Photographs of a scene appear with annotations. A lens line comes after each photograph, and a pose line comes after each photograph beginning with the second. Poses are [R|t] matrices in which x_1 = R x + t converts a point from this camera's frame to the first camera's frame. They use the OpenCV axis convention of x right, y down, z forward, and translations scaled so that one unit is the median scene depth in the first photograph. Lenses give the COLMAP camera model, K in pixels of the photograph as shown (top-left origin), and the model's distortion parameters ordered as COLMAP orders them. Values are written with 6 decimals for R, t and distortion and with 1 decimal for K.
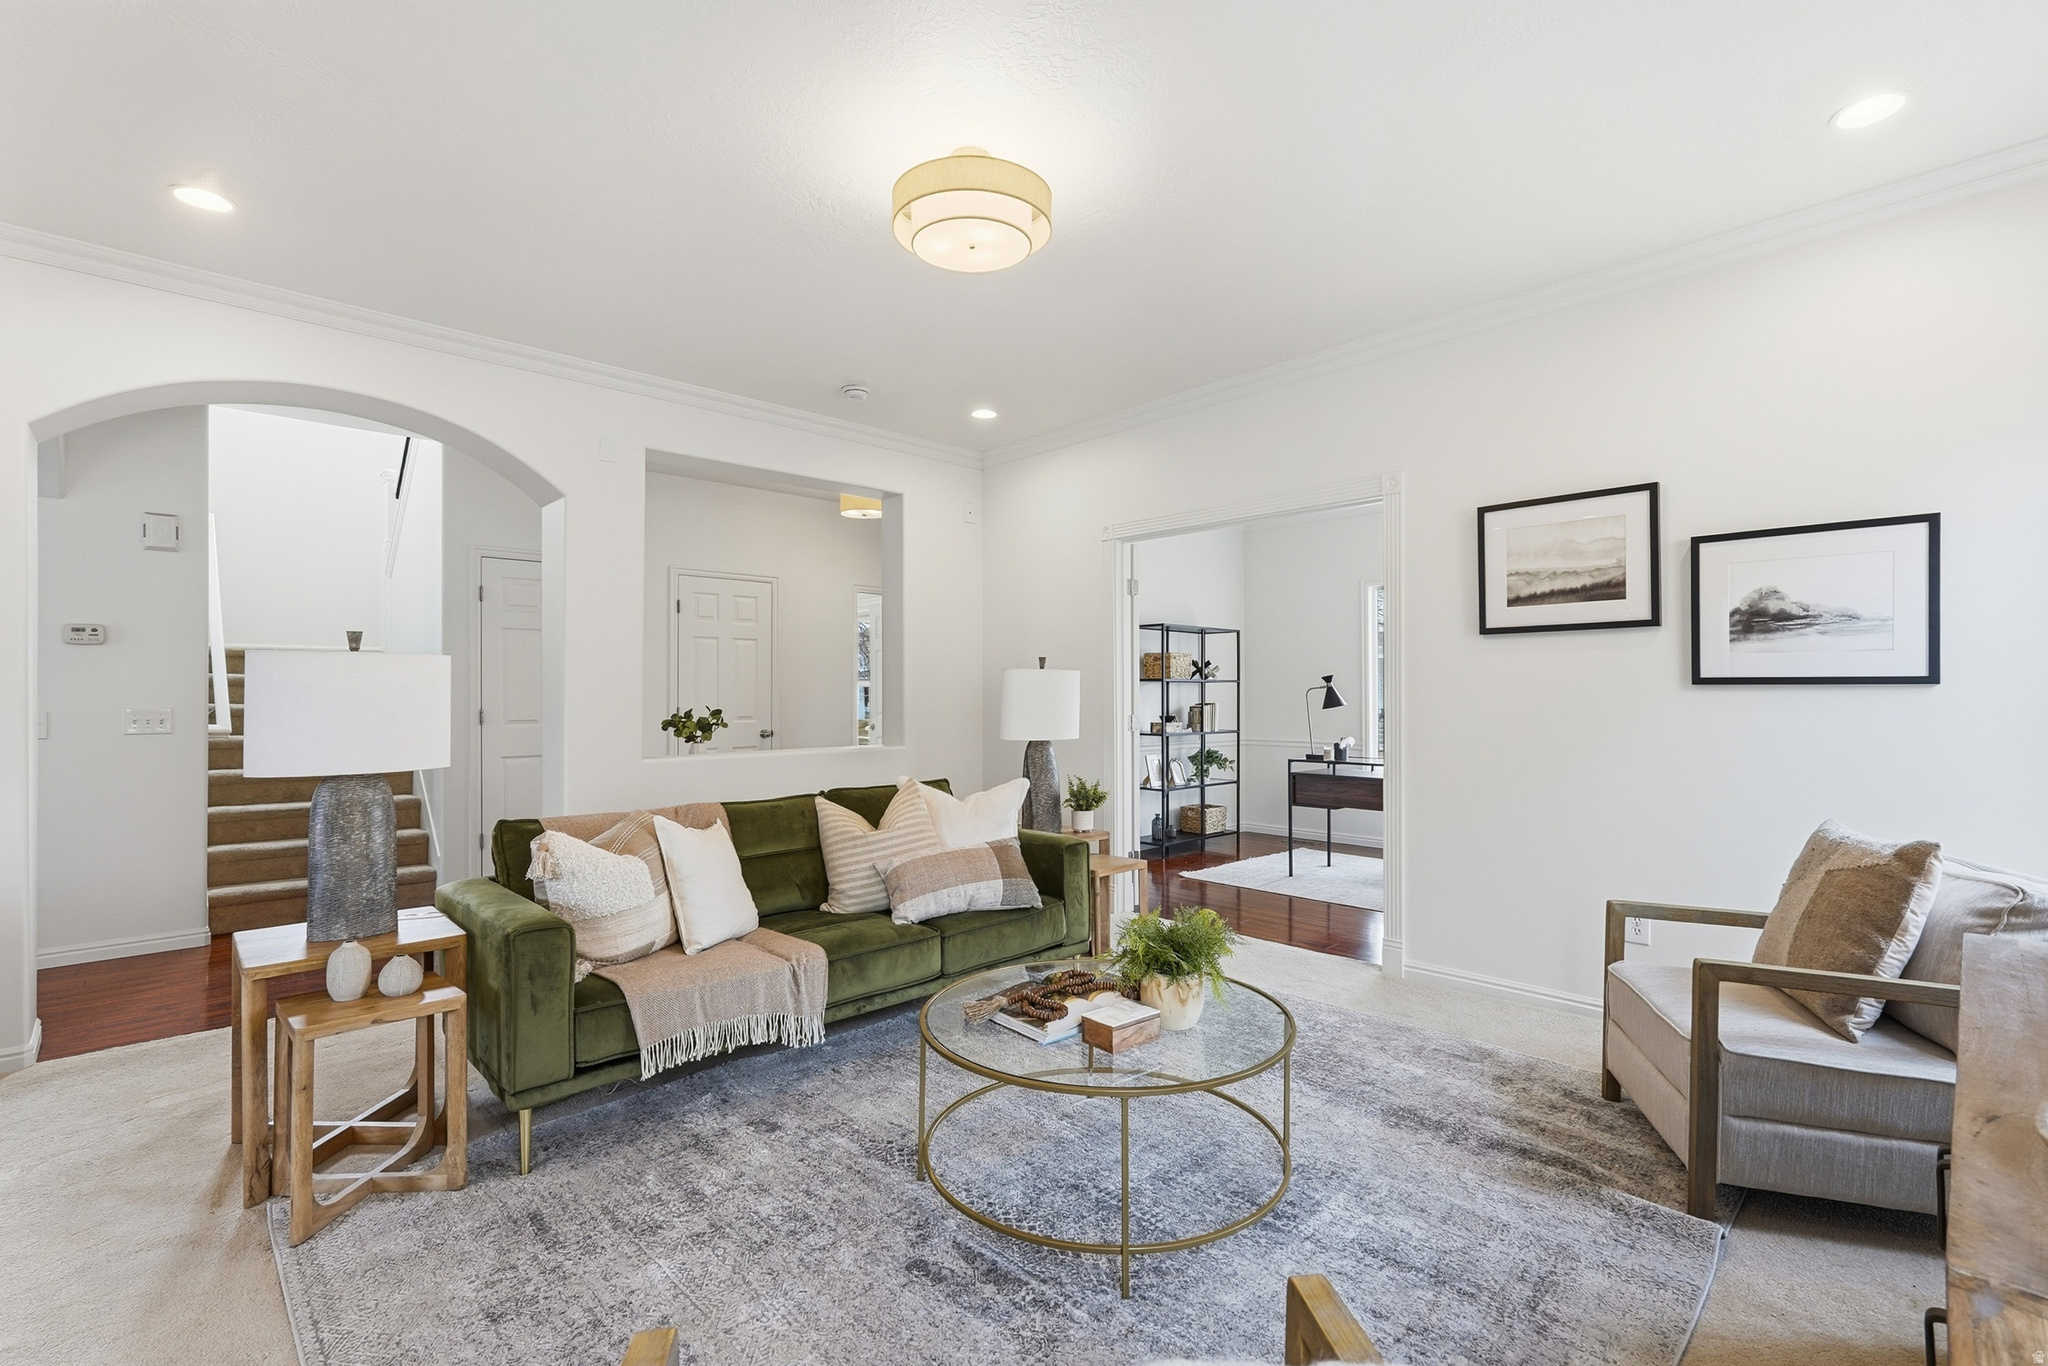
lens RADIAL K [[922.1, 0, 1022.7], [0, 922.1, 690.3], [0, 0, 1]] dist [-0.008881, 0.002340]
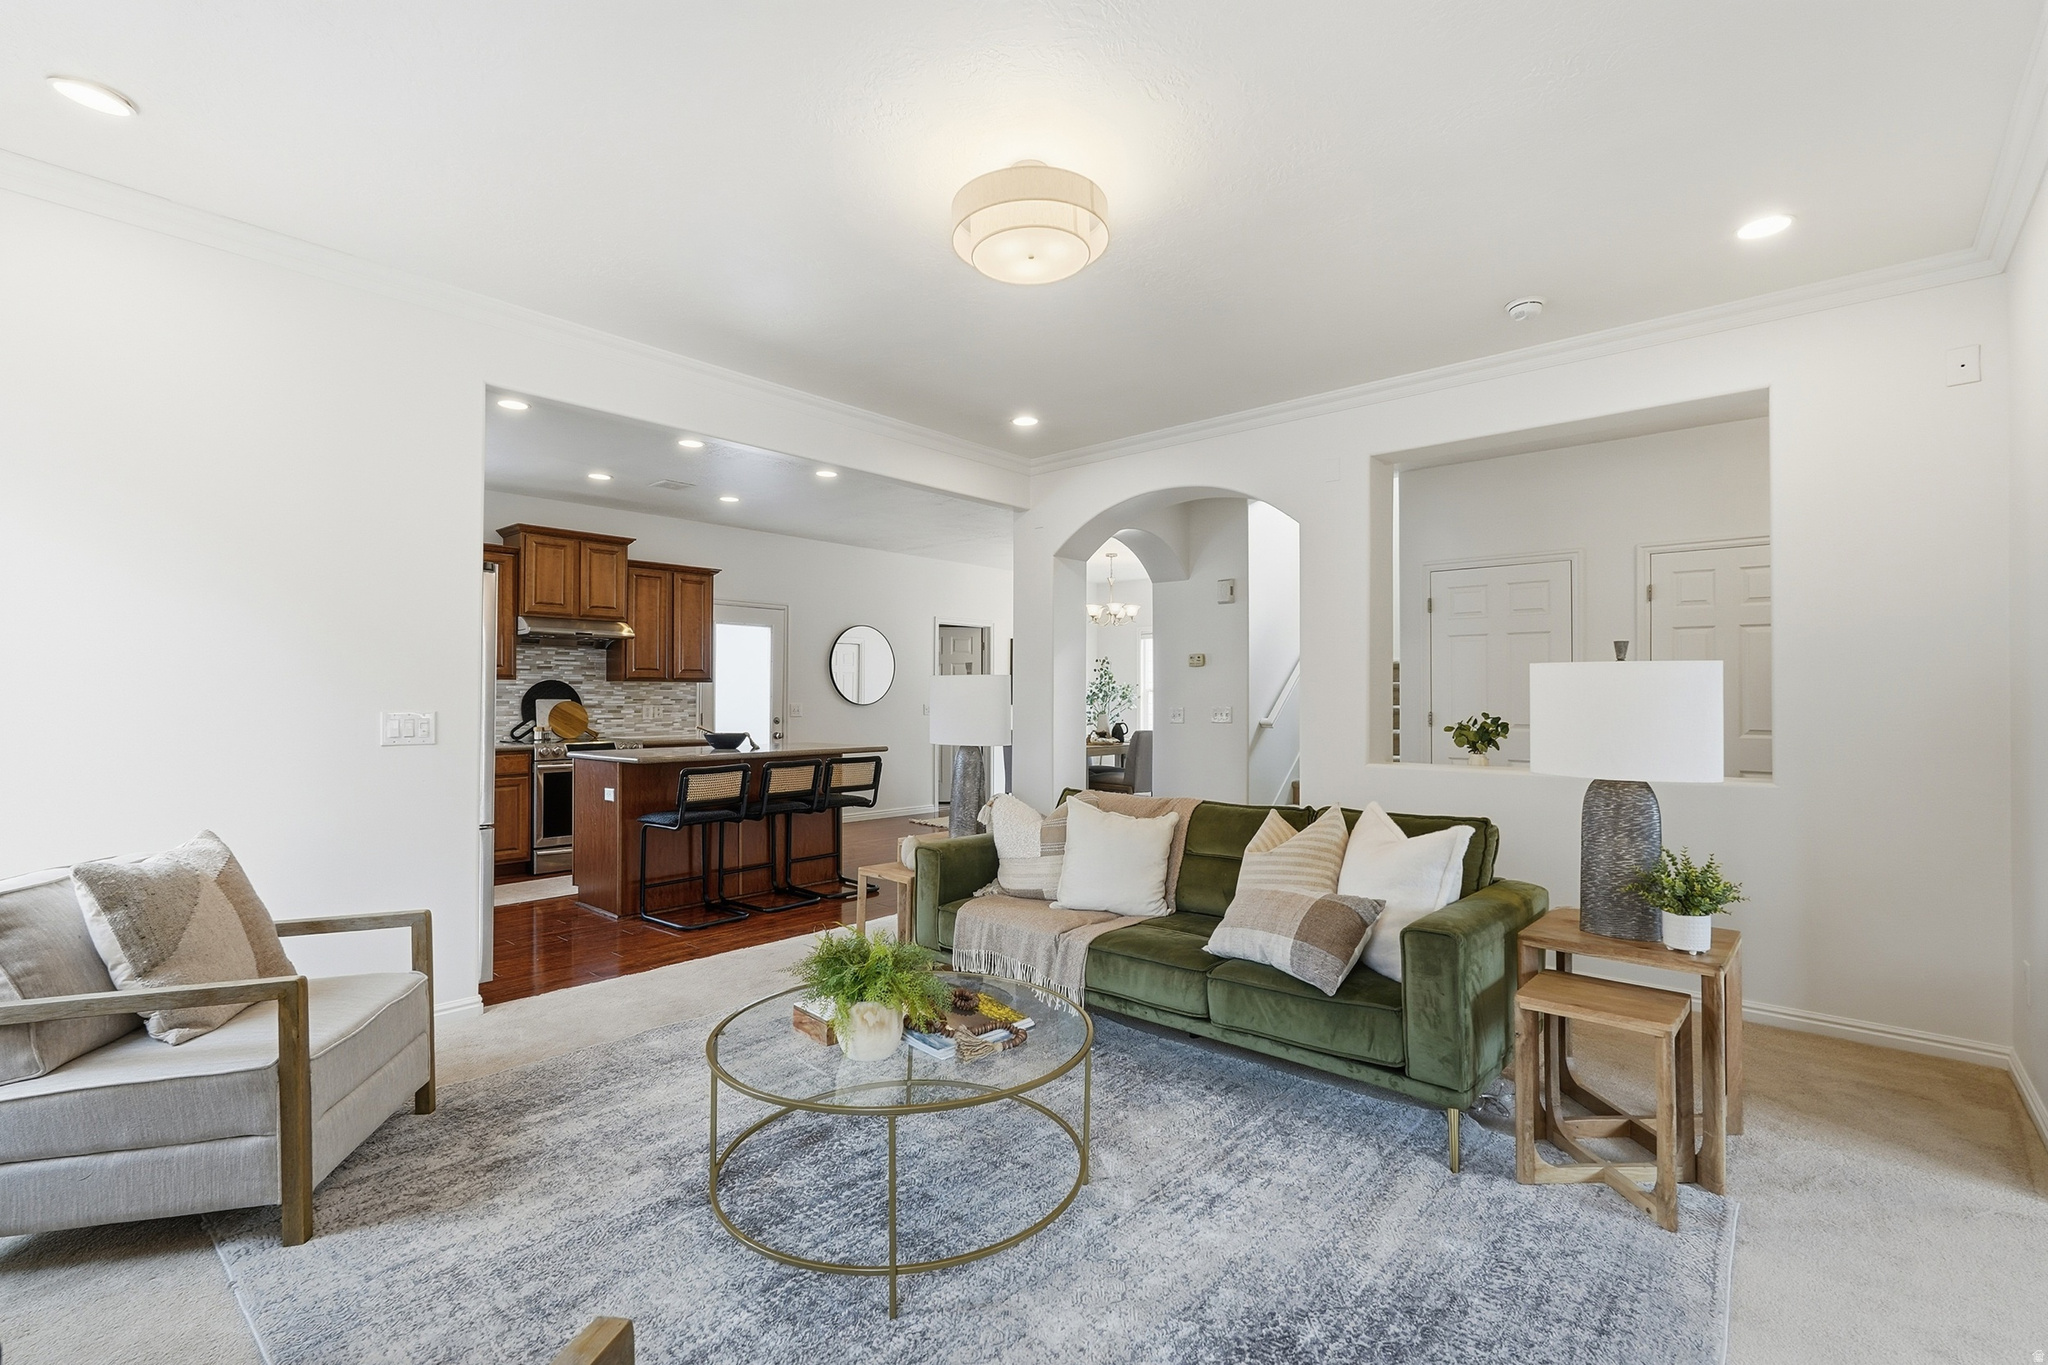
lens RADIAL K [[922.1, 0, 1024.4], [0, 922.1, 674.4], [0, 0, 1]] dist [-0.008881, 0.002340]
pose [[0.077079, -0.021059, -0.996803, 0.759582], [0.000956, 0.999778, -0.021048, -0.002535], [0.997025, 0.000669, 0.077082, 0.737672]]
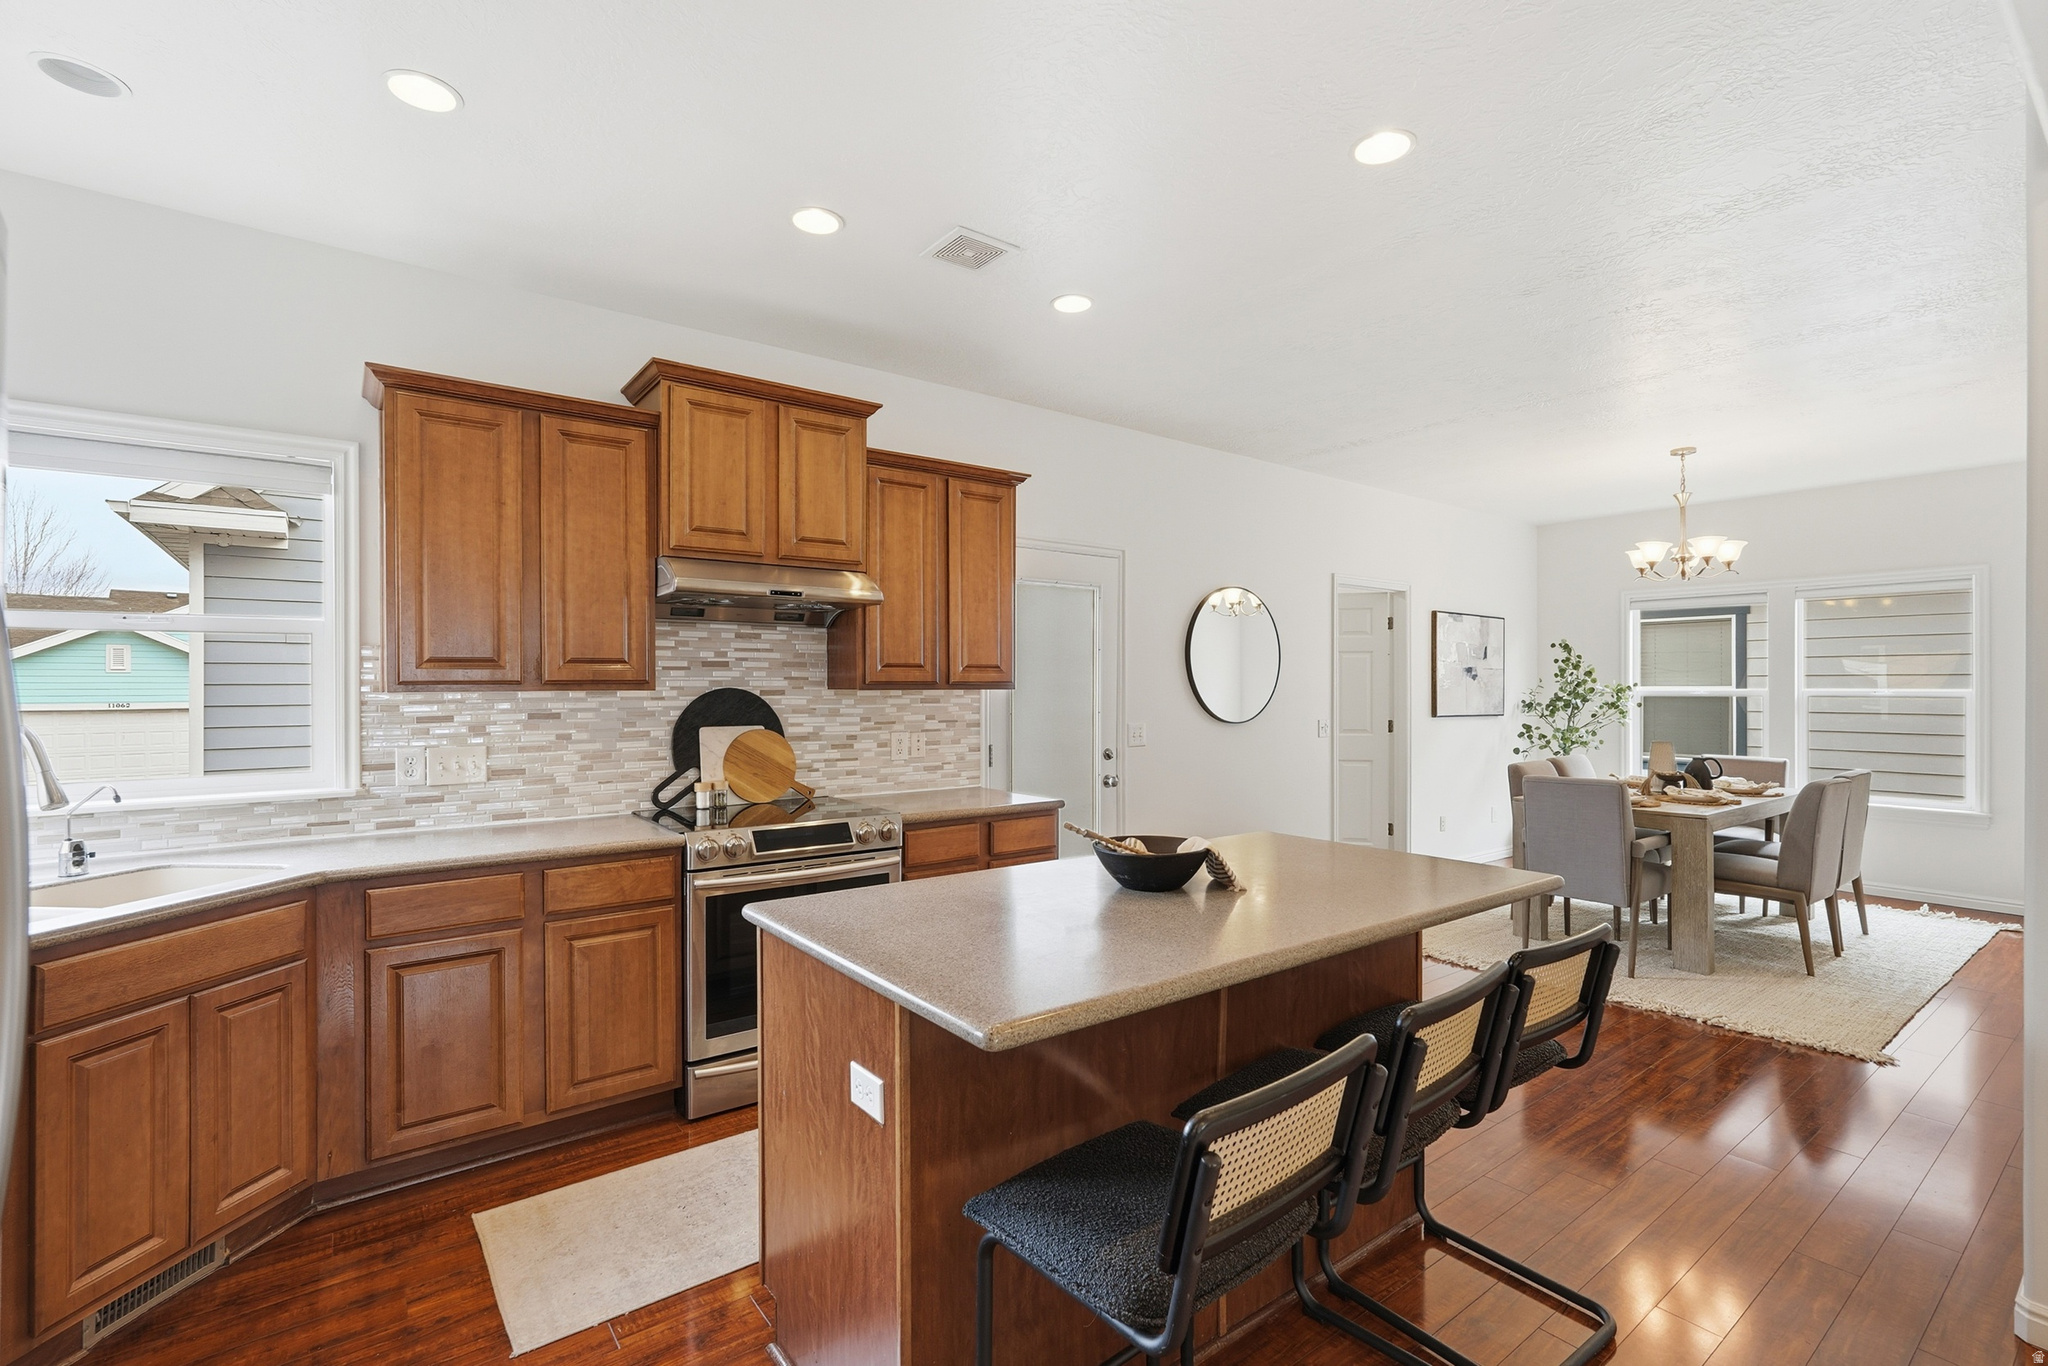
lens RADIAL K [[922.1, 0, 1024.7], [0, 922.1, 682.5], [0, 0, 1]] dist [-0.008881, 0.002340]
pose [[-0.120131, 0.000332, -0.992758, -0.431767], [0.001402, 0.999999, 0.000165, -0.042590], [0.992757, -0.001372, -0.120131, 0.280306]]
